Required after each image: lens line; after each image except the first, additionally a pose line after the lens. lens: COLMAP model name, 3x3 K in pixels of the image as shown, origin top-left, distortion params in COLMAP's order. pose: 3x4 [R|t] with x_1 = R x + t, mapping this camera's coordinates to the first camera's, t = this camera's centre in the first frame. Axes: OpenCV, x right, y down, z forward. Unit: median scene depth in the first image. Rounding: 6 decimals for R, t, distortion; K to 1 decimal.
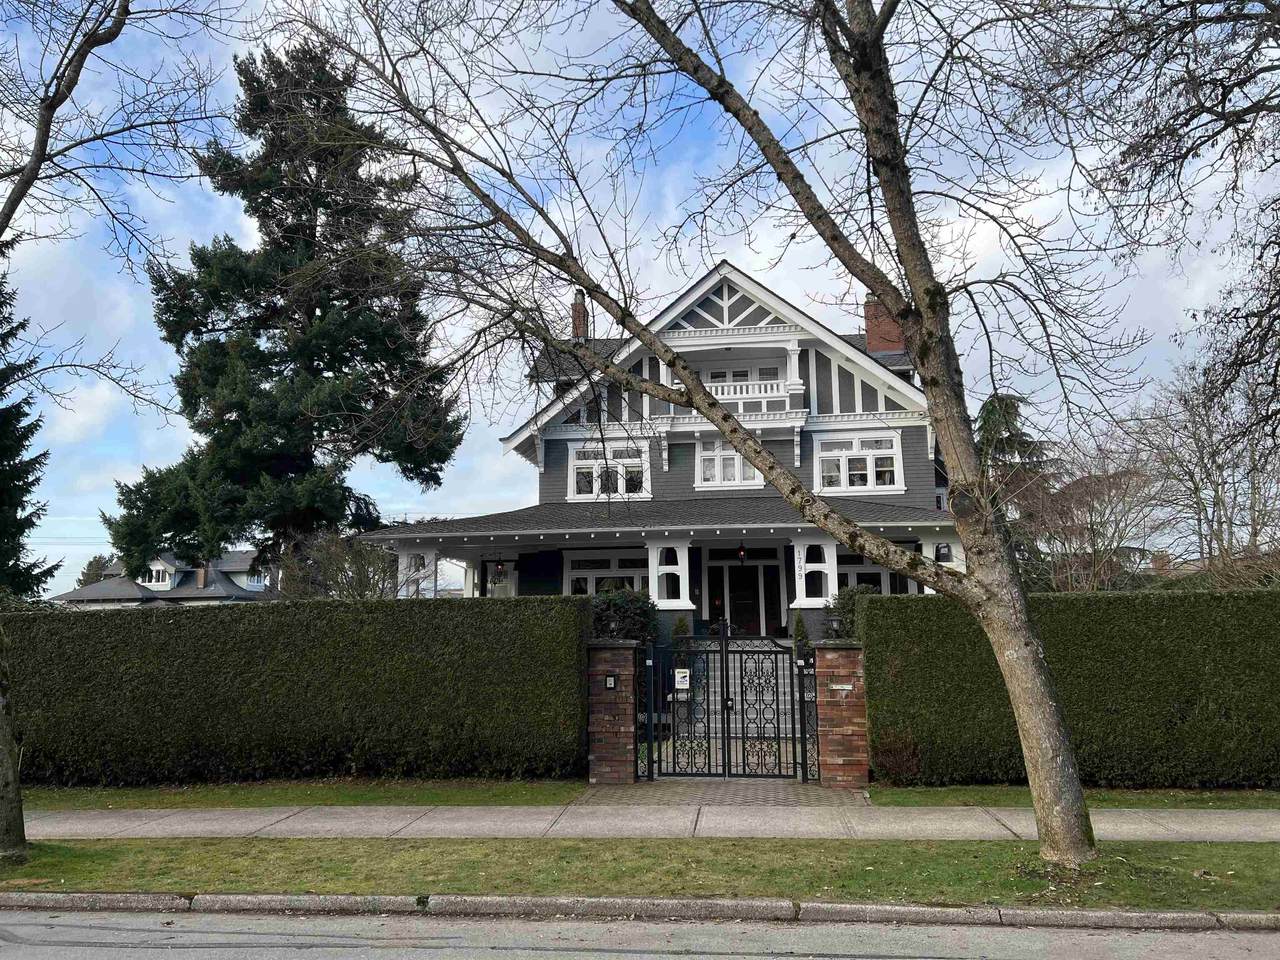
lens RADIAL K [[963.2, 0, 640.3], [0, 963.2, 490.4], [0, 0, 1]] dist [0.008060, 0.000305]
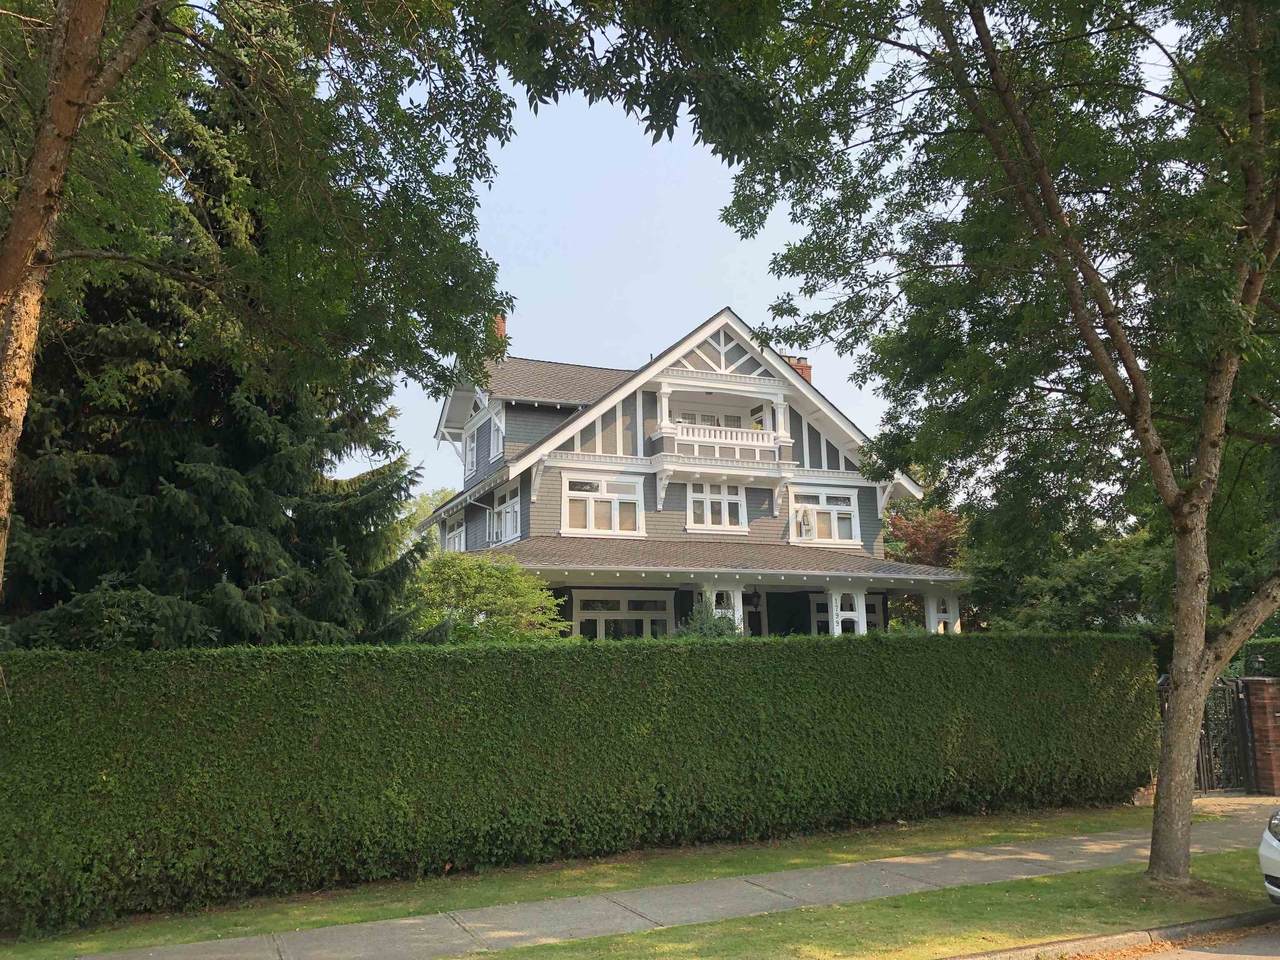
lens RADIAL K [[1038.3, 0, 640.9], [0, 1038.3, 469.0], [0, 0, 1]] dist [0.003972, -0.000463]
pose [[0.857891, 0.095230, 0.504930, -0.527740], [-0.067802, 0.995063, -0.072471, 0.015988], [-0.509339, 0.027937, 0.860113, 0.114003]]
